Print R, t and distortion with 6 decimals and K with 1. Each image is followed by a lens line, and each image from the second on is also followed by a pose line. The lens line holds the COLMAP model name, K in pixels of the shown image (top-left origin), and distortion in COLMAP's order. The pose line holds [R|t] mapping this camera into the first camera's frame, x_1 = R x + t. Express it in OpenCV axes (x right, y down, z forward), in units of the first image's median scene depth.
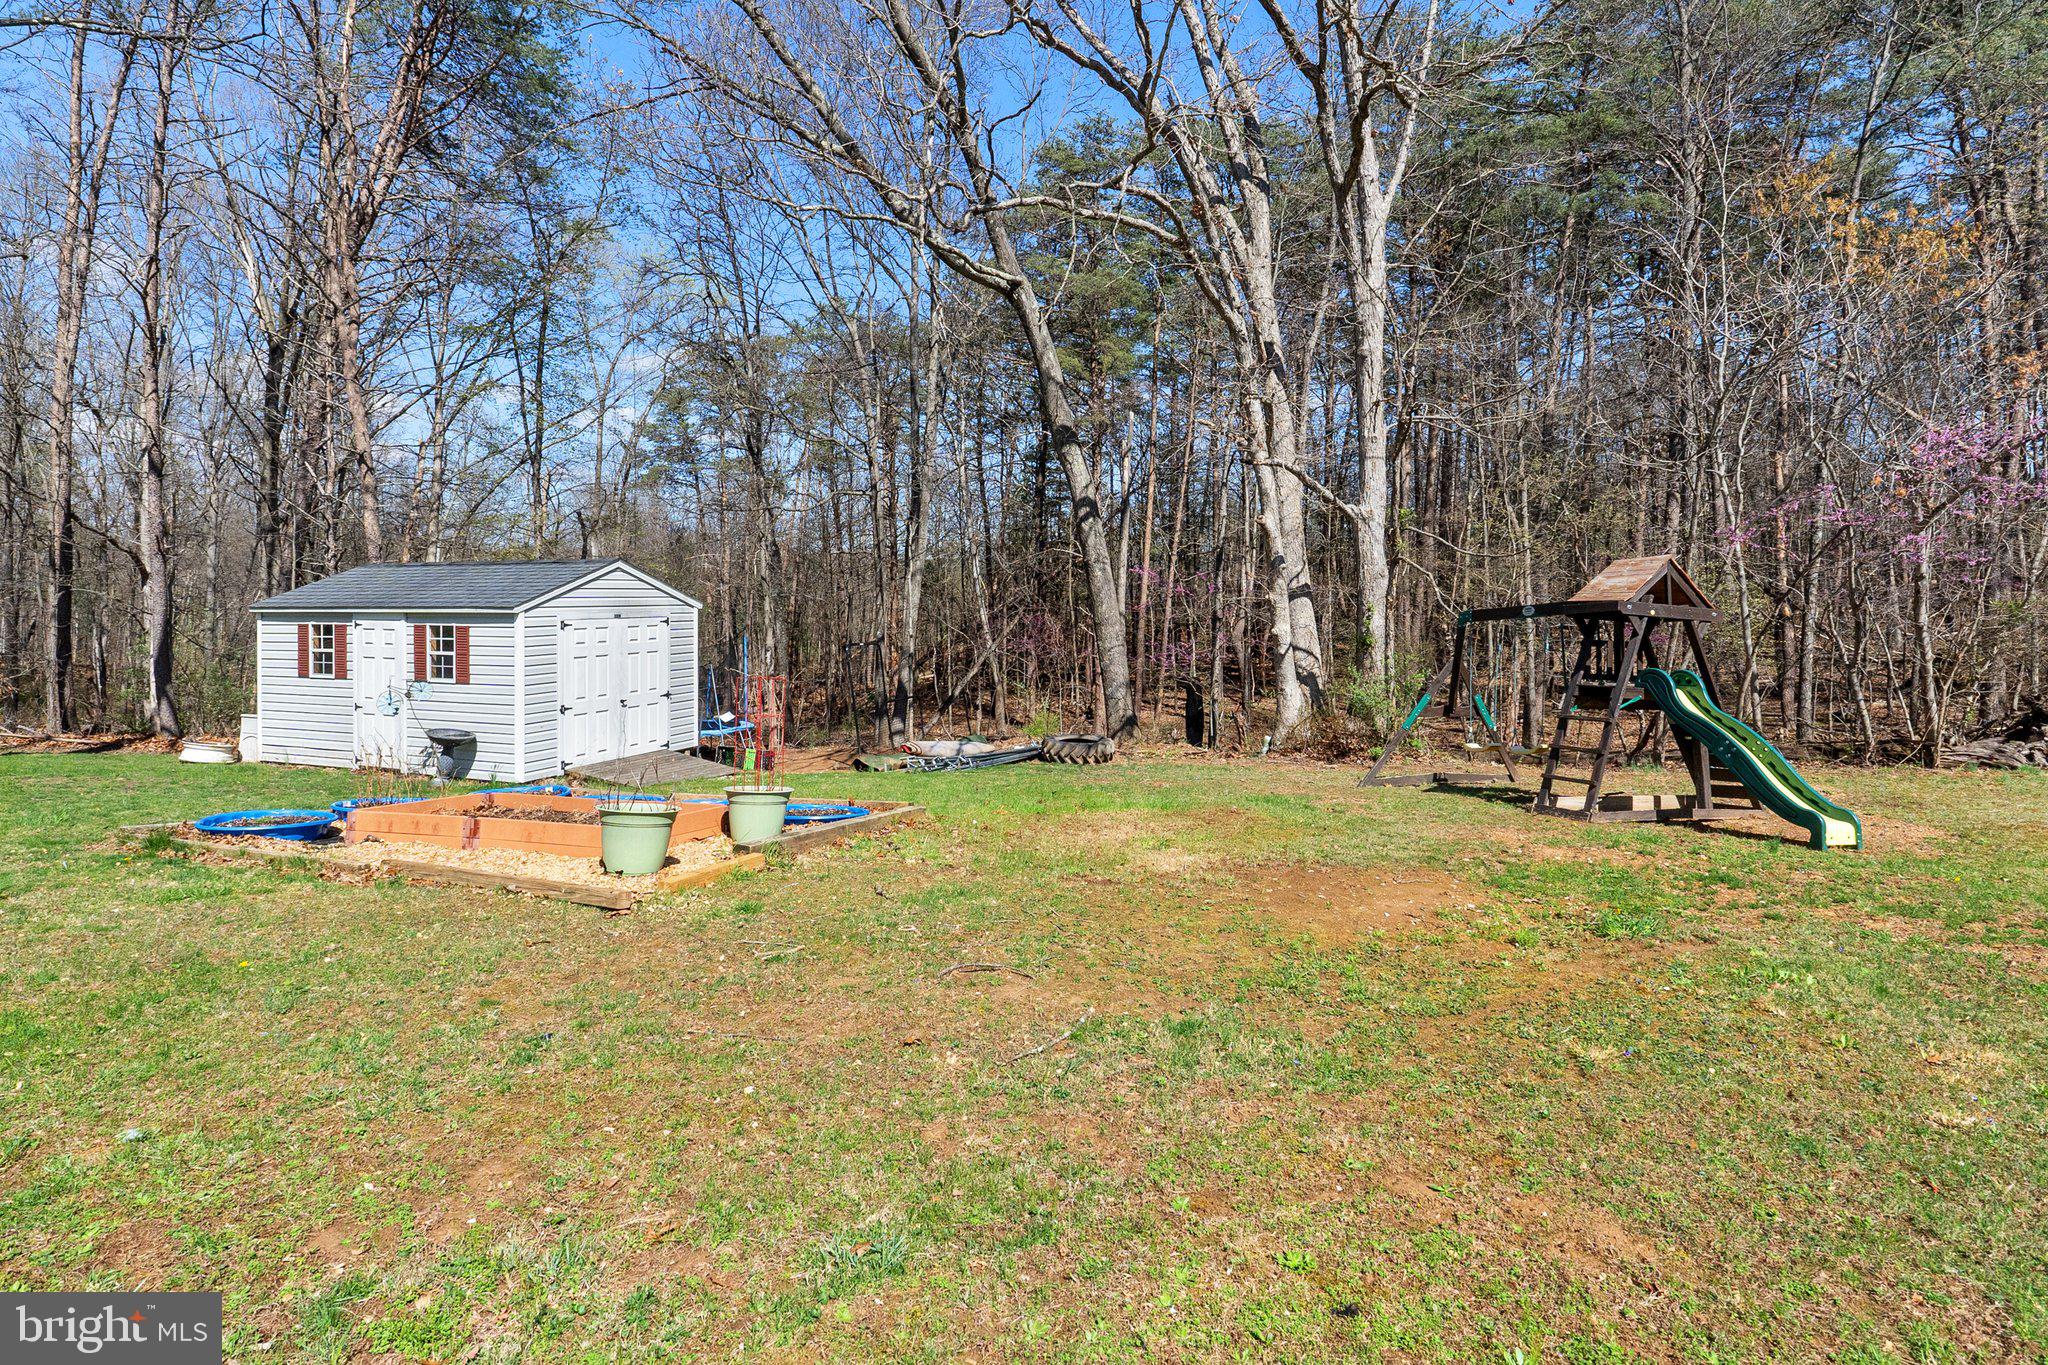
lens RADIAL K [[1028.0, 0, 1018.3], [0, 1028.0, 583.2], [0, 0, 1]] dist [-0.009327, -0.001170]
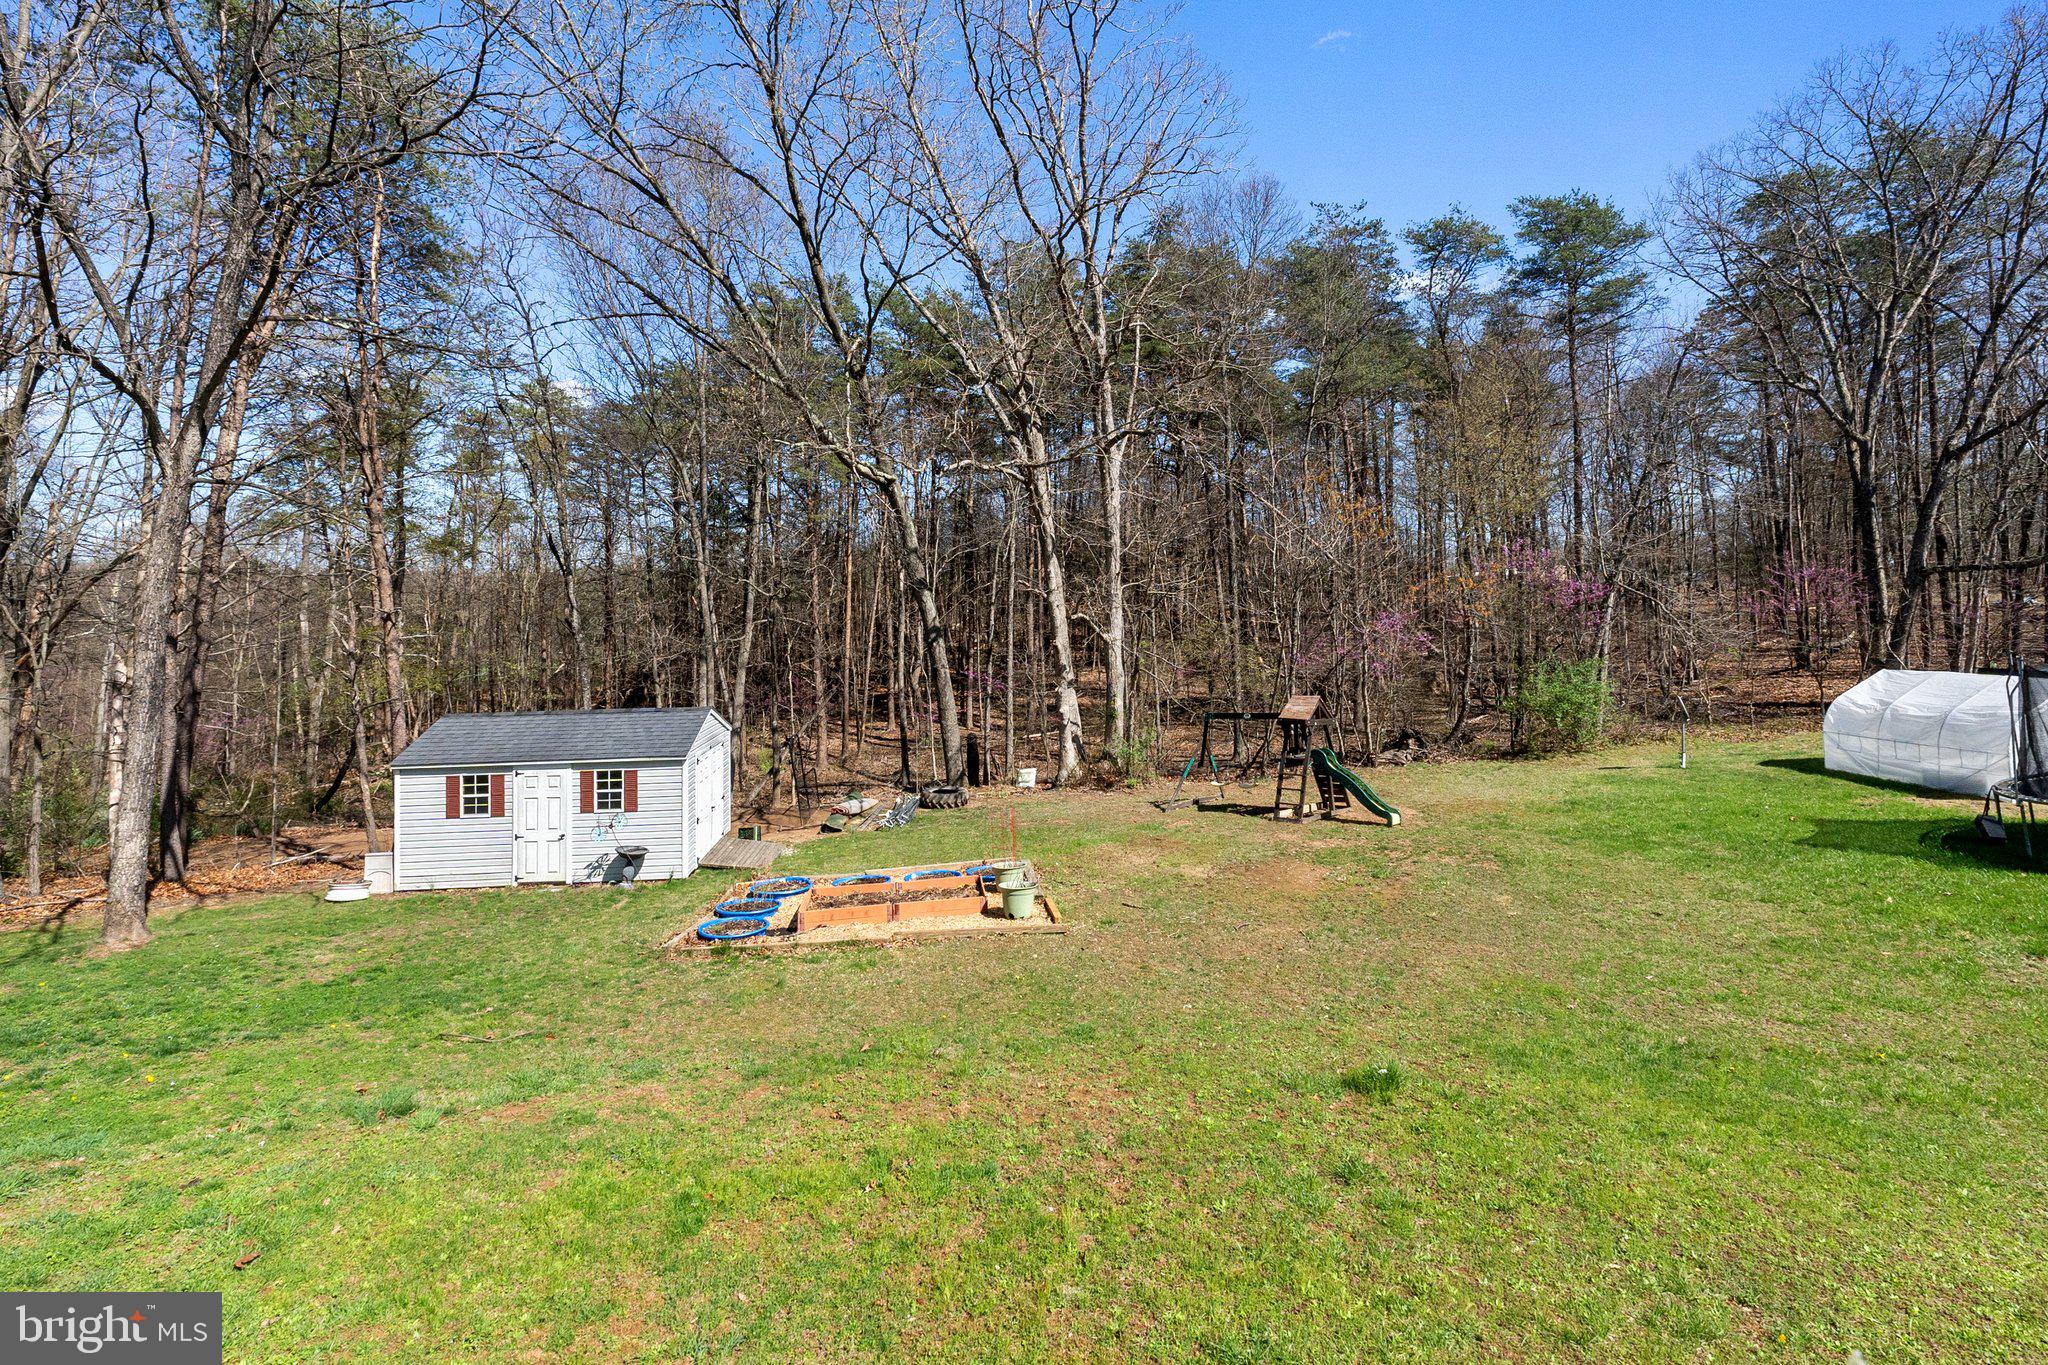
lens RADIAL K [[887.2, 0, 1031.0], [0, 887.2, 564.6], [0, 0, 1]] dist [-0.009556, 0.000051]
pose [[0.892308, 0.007918, 0.451358, -0.543023], [0.009188, 0.999321, -0.035694, -0.172121], [-0.451333, 0.035997, 0.891629, -0.301487]]
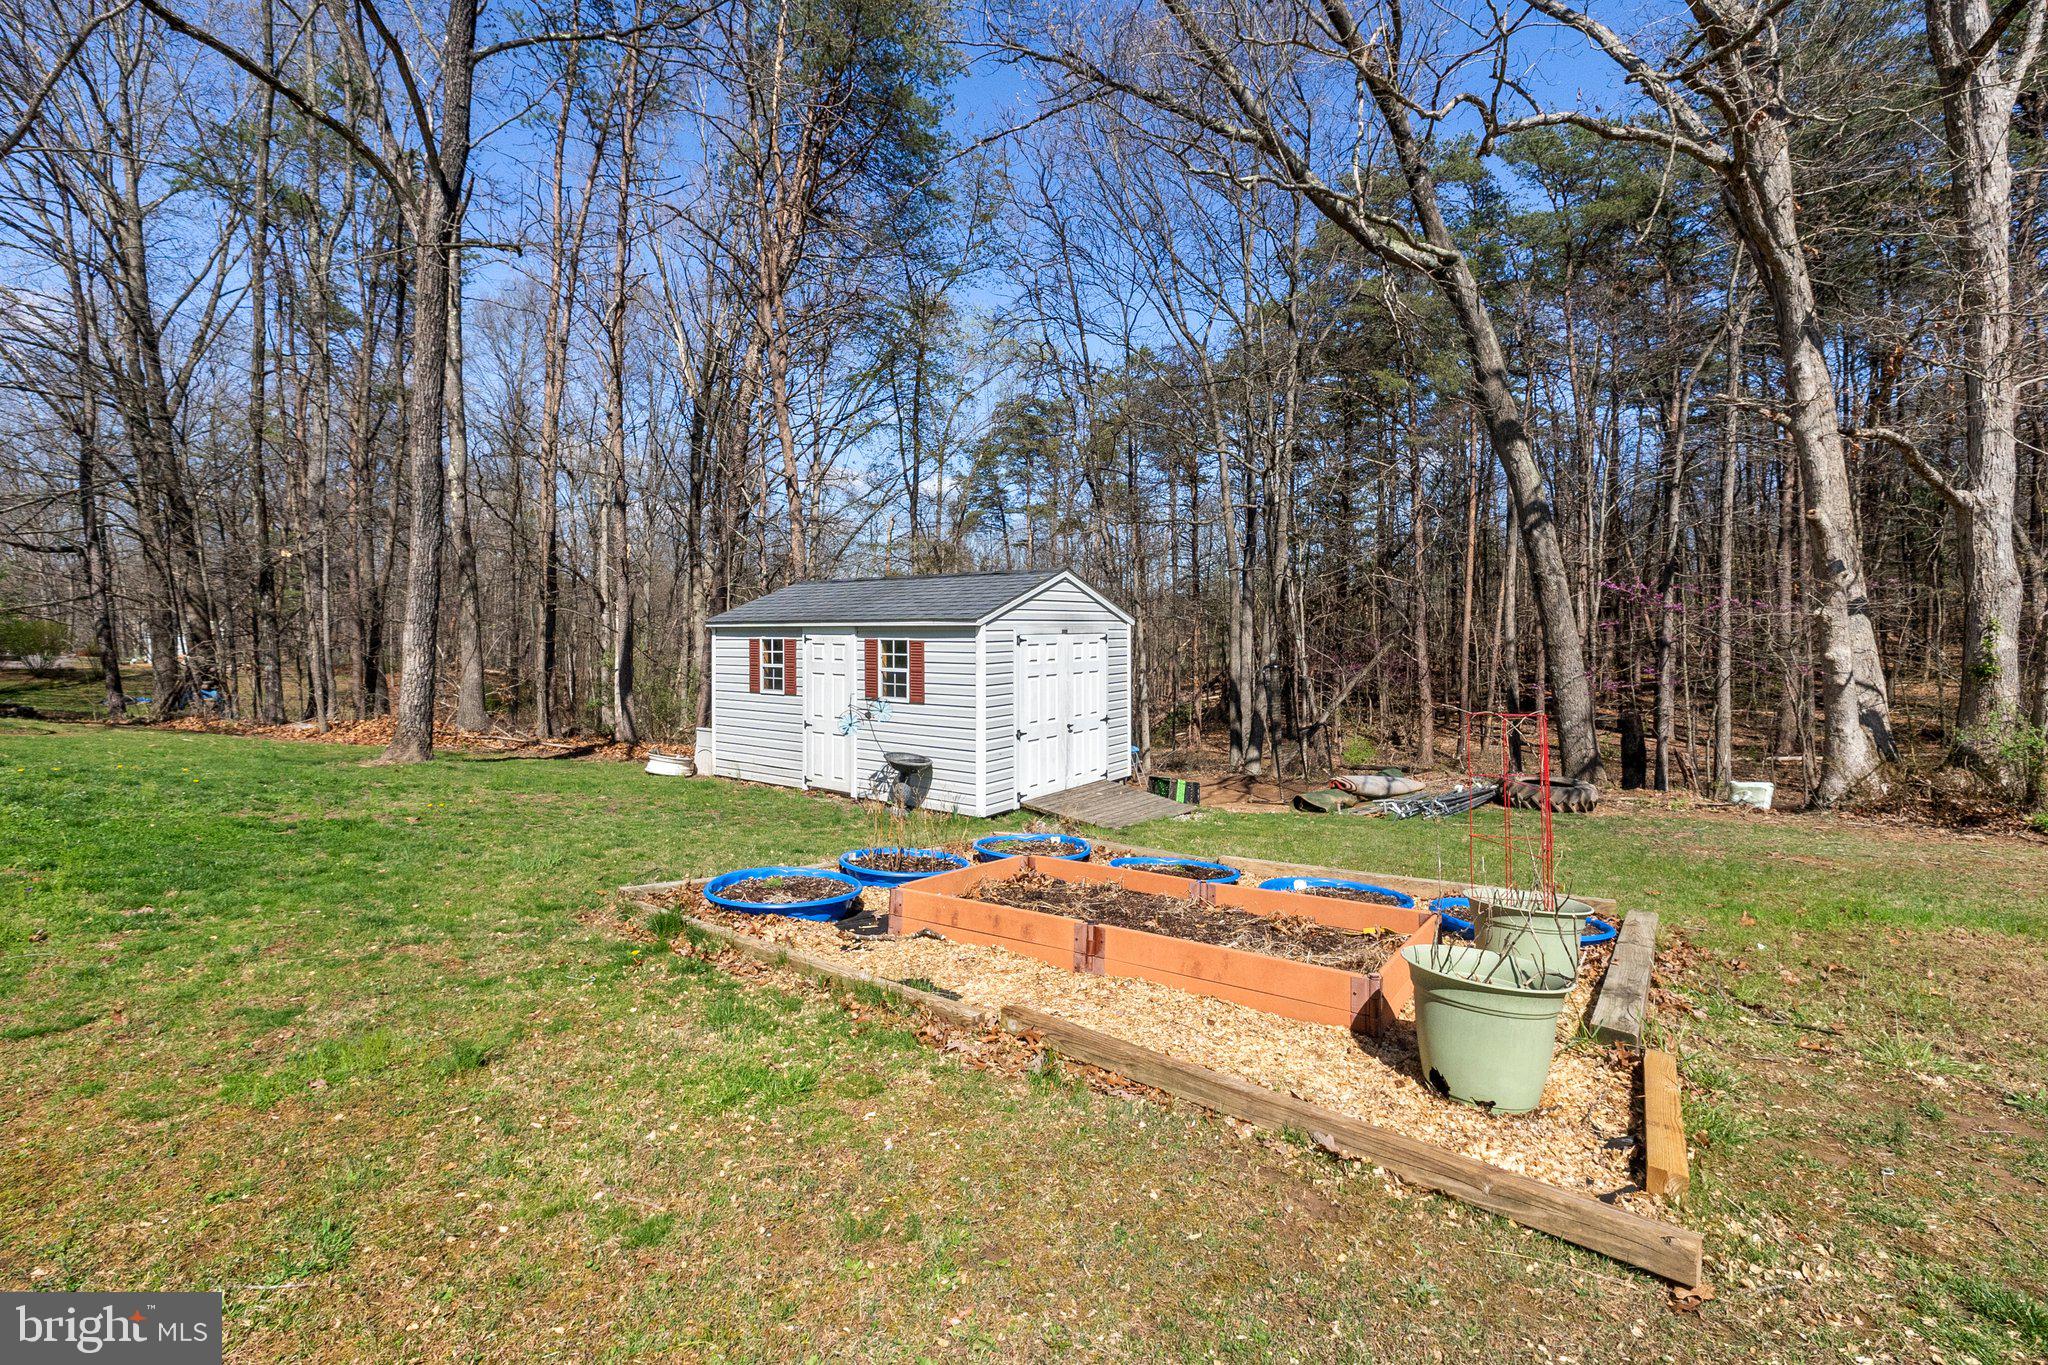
lens RADIAL K [[887.2, 0, 1018.2], [0, 887.2, 613.2], [0, 0, 1]] dist [-0.009556, 0.000051]
pose [[0.965479, -0.003273, -0.260460, -0.223991], [0.002426, 0.999991, -0.003573, 0.018353], [0.260469, 0.002818, 0.965478, 0.233611]]
